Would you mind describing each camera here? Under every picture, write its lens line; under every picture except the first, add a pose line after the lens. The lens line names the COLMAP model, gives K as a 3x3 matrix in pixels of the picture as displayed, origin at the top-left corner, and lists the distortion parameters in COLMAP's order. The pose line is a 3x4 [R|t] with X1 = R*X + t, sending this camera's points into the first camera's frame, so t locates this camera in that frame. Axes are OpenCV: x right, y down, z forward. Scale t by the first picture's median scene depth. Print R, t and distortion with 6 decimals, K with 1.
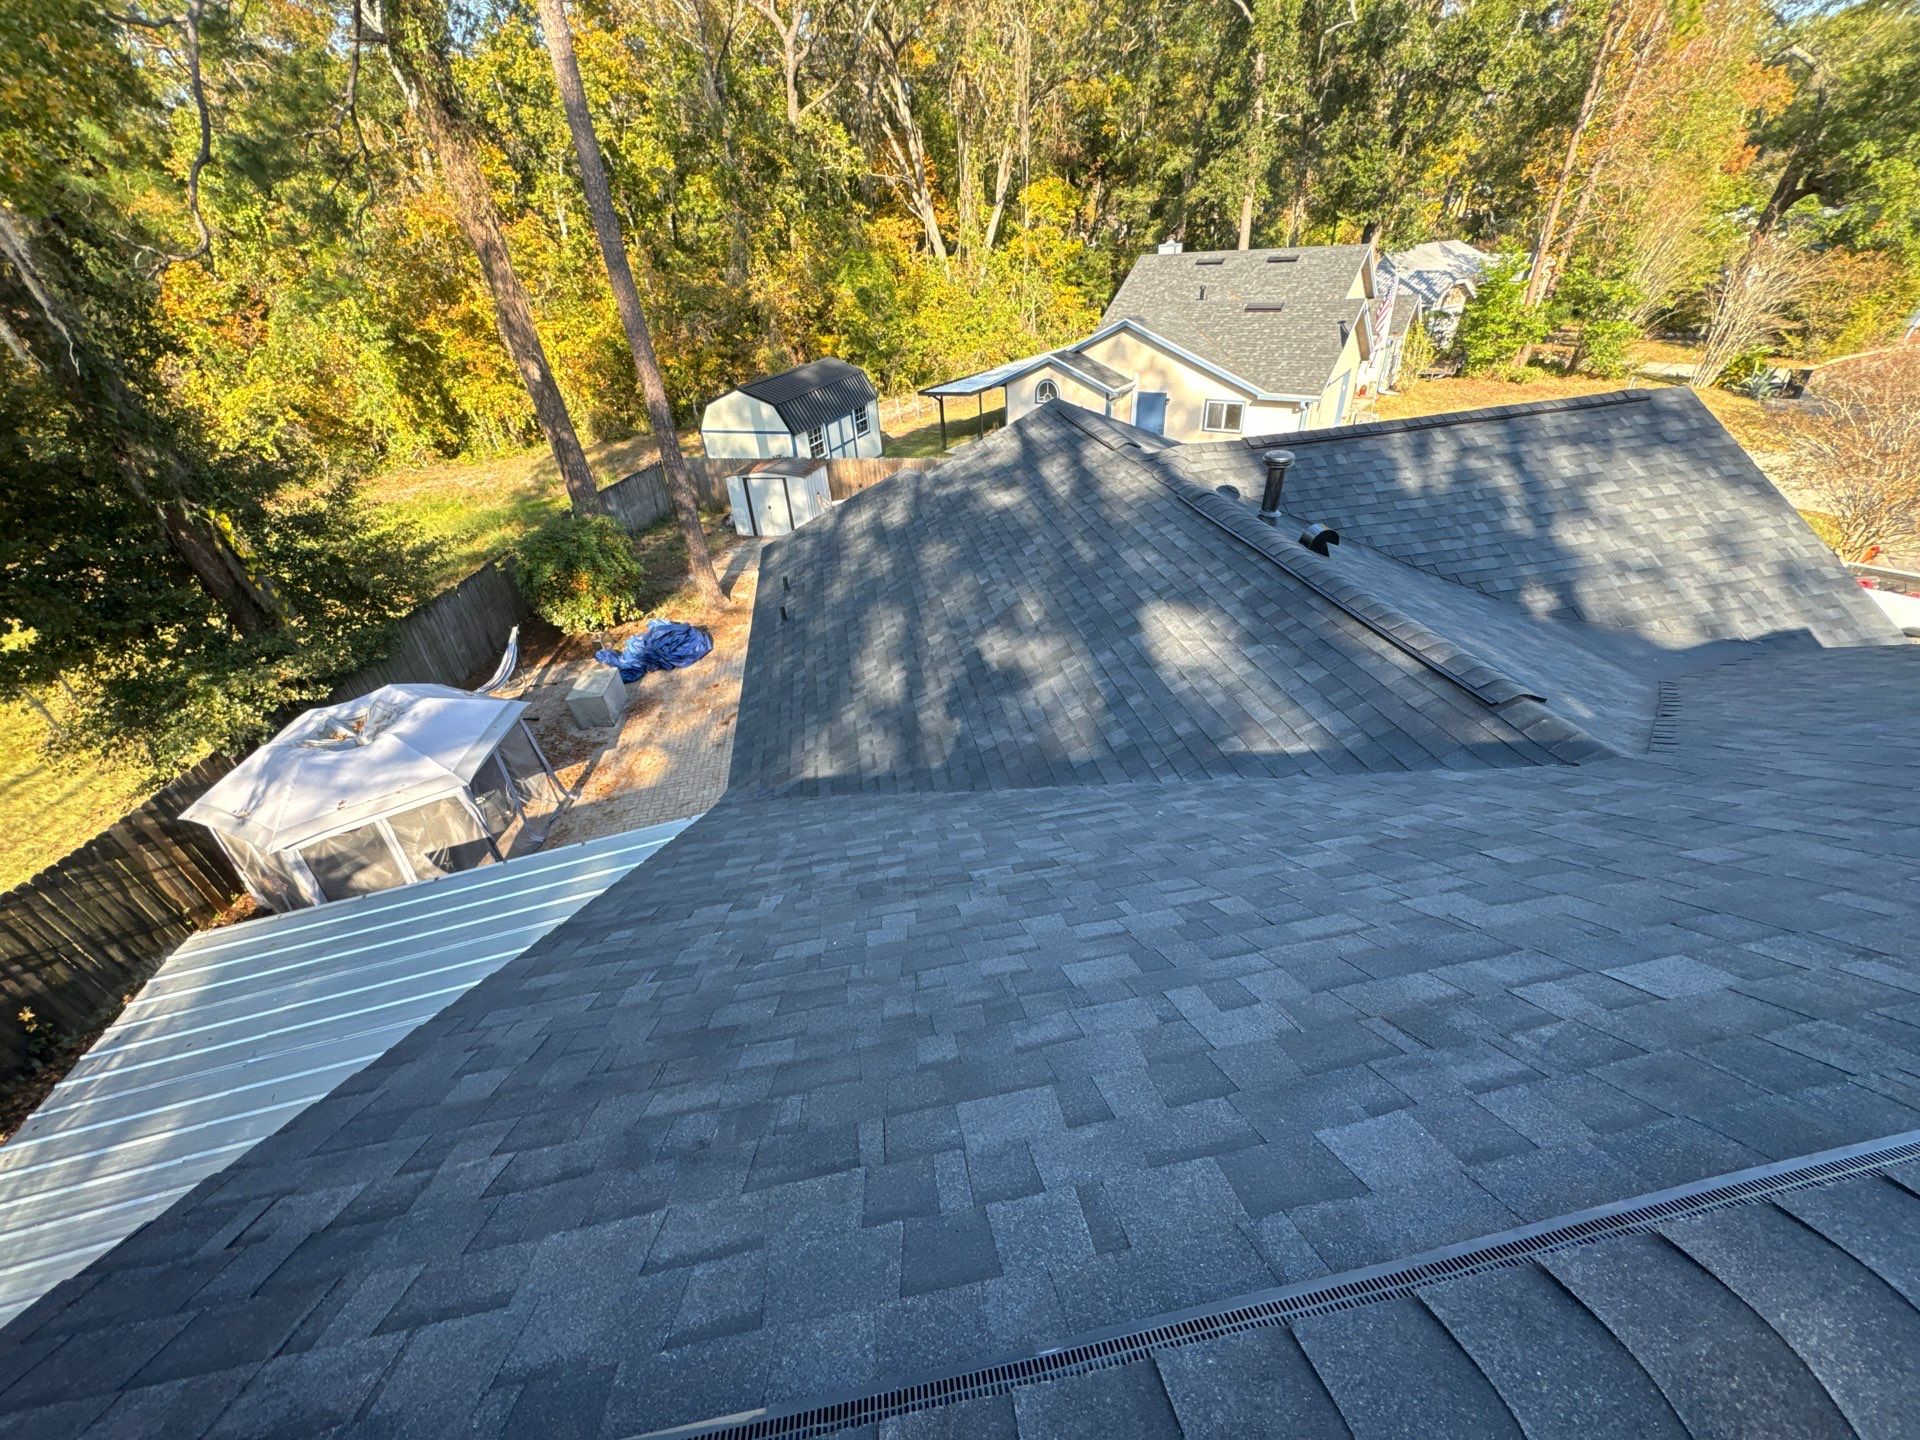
lens RADIAL K [[757.9, 0, 960.6], [0, 757.9, 722.3], [0, 0, 1]] dist [-0.005145, 0.000371]
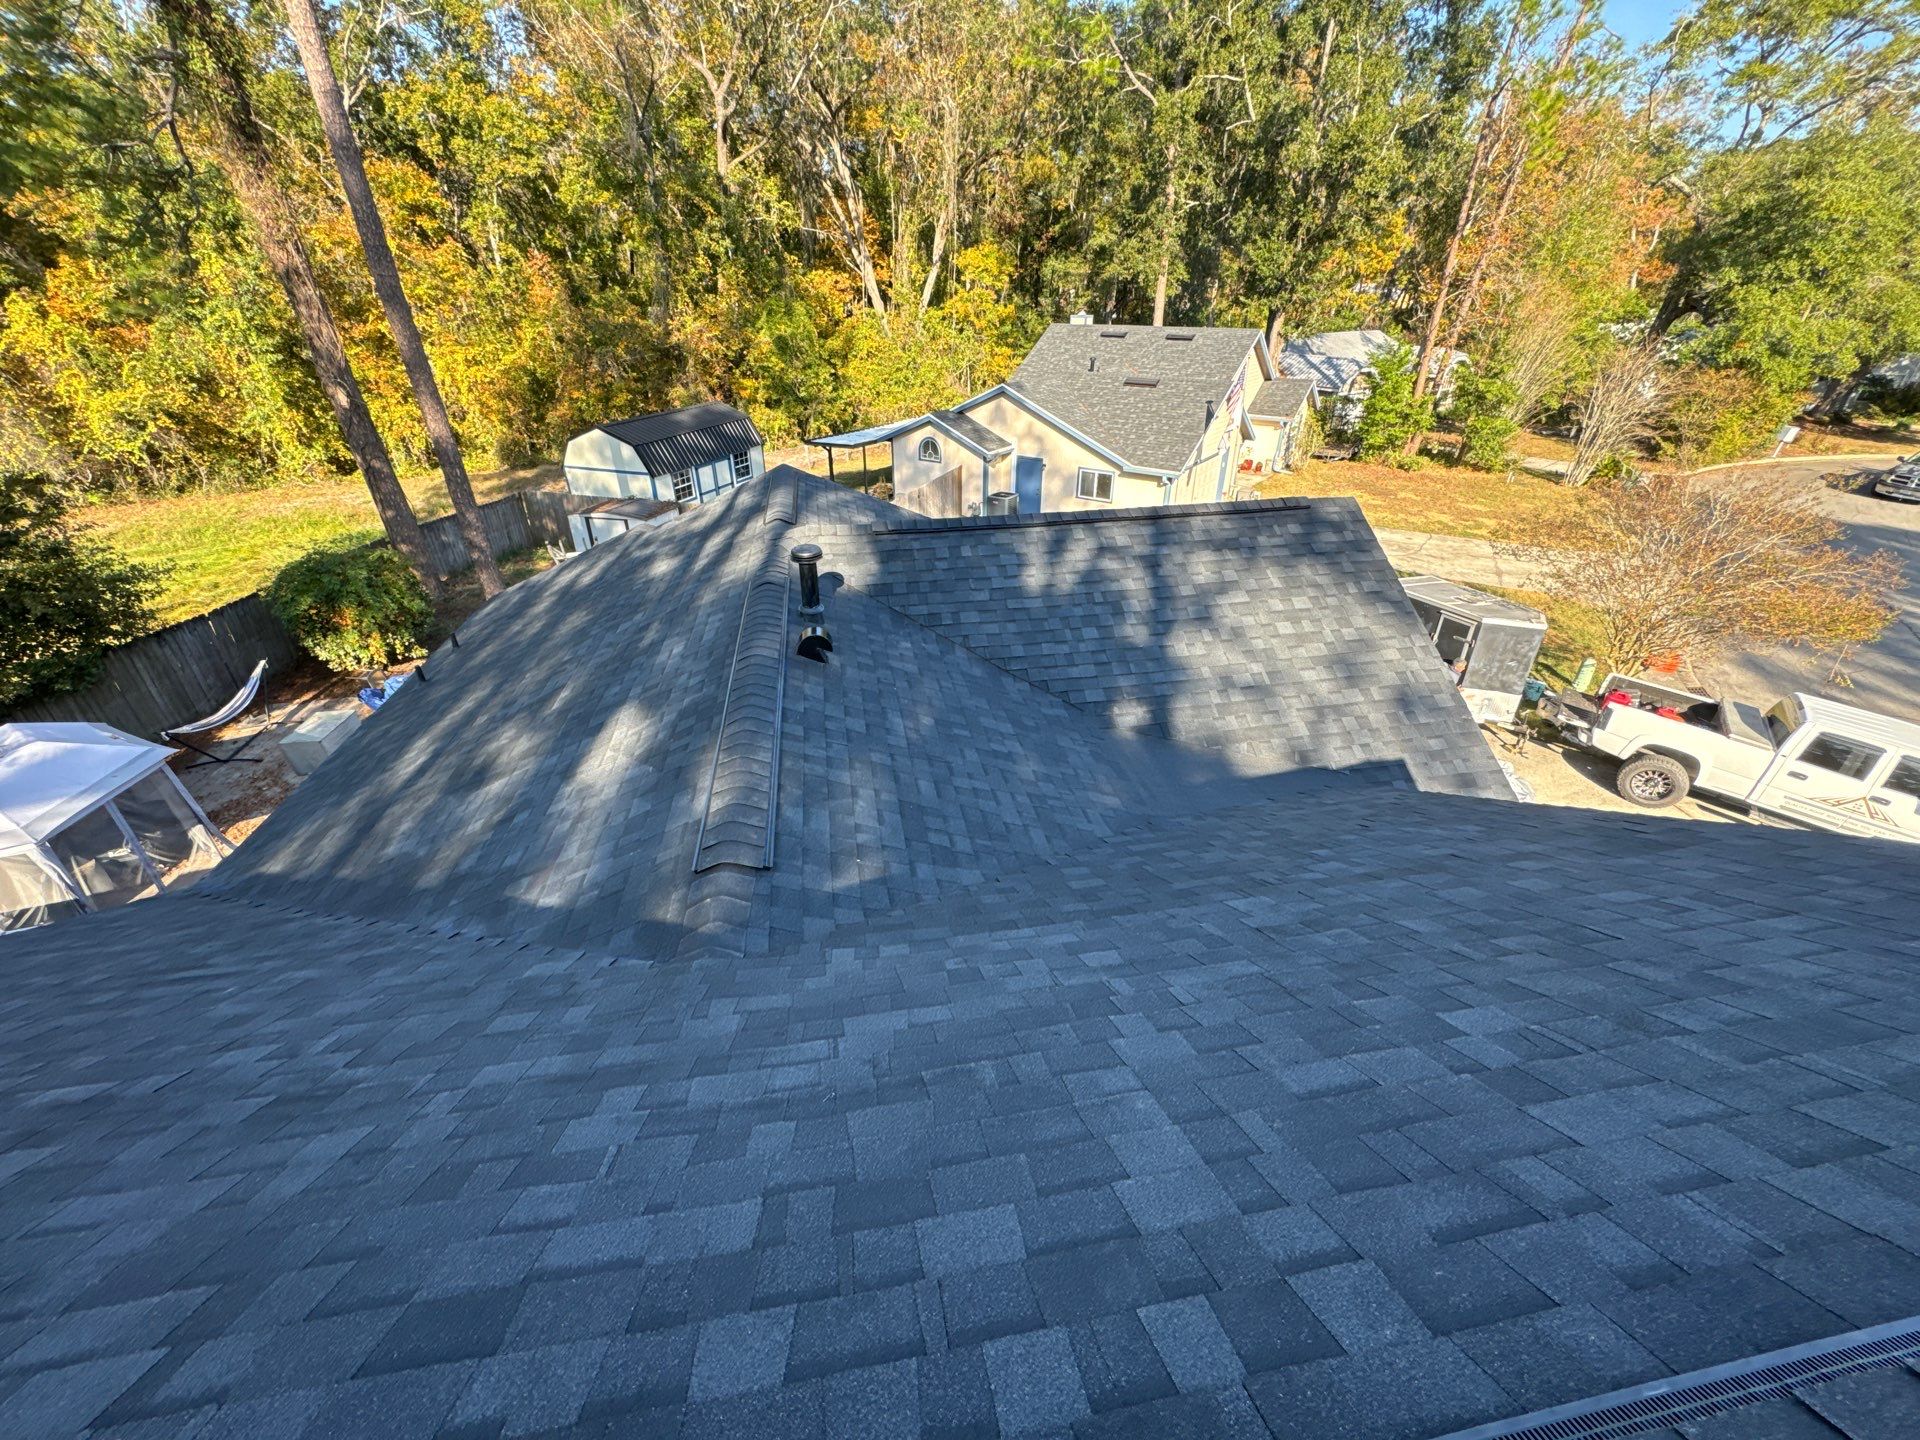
lens RADIAL K [[757.9, 0, 960.6], [0, 757.9, 722.3], [0, 0, 1]] dist [-0.005145, 0.000371]
pose [[0.998016, 0.054145, 0.032138, 0.119608], [-0.052335, 0.997130, -0.054704, -0.020118], [-0.035007, 0.052914, 0.997985, 0.014364]]
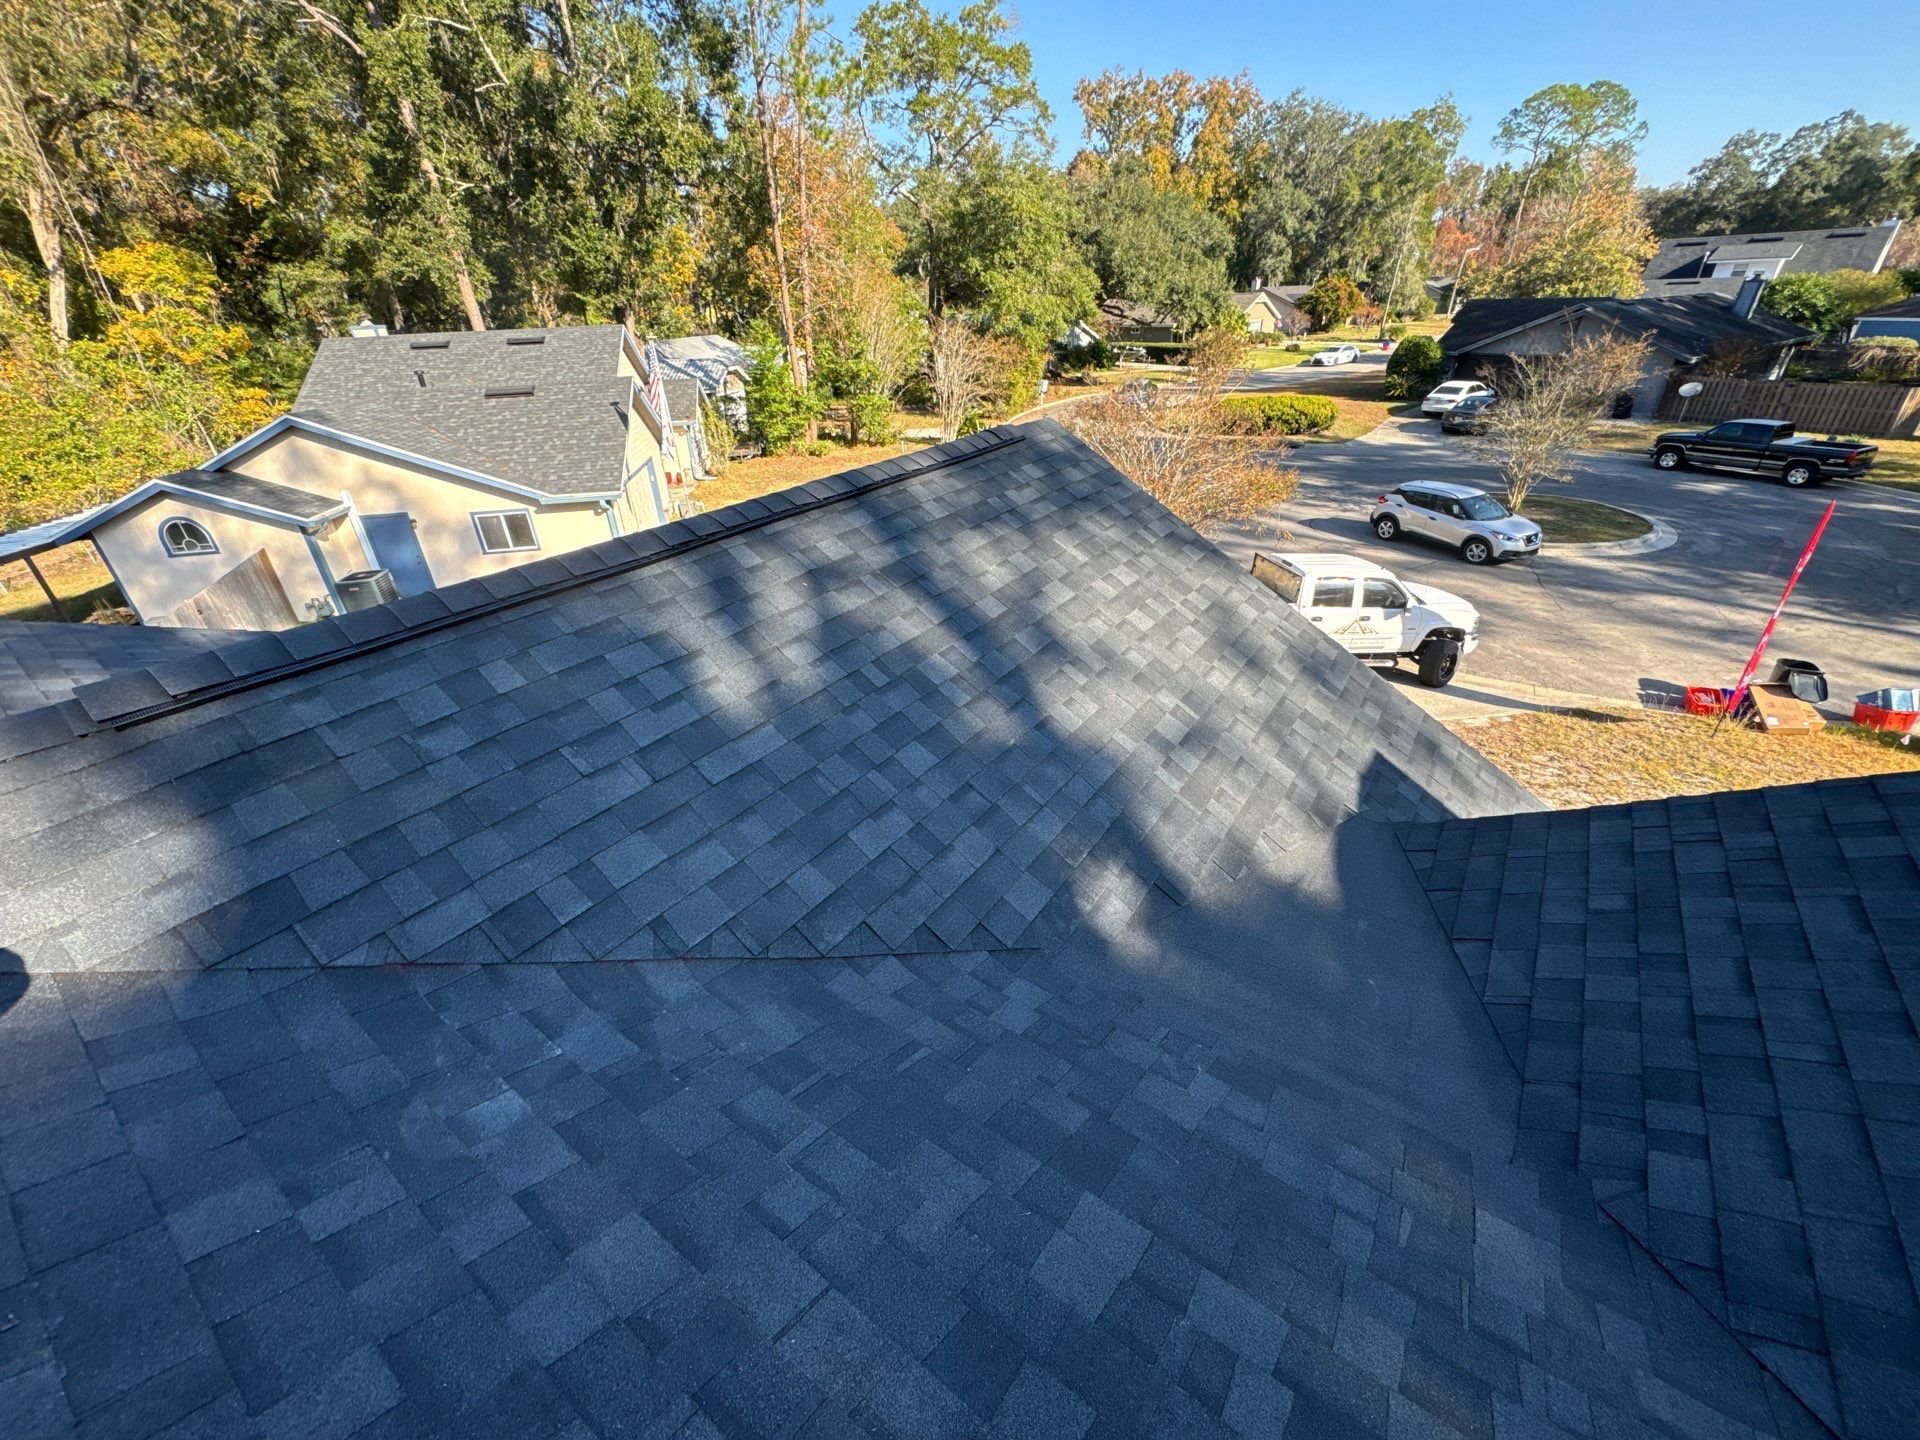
lens RADIAL K [[757.9, 0, 960.6], [0, 757.9, 722.3], [0, 0, 1]] dist [-0.005145, 0.000371]
pose [[0.711038, -0.308198, 0.632011, 0.107790], [0.376459, 0.926009, 0.028034, -0.066551], [-0.593888, 0.217993, 0.774452, 0.159080]]
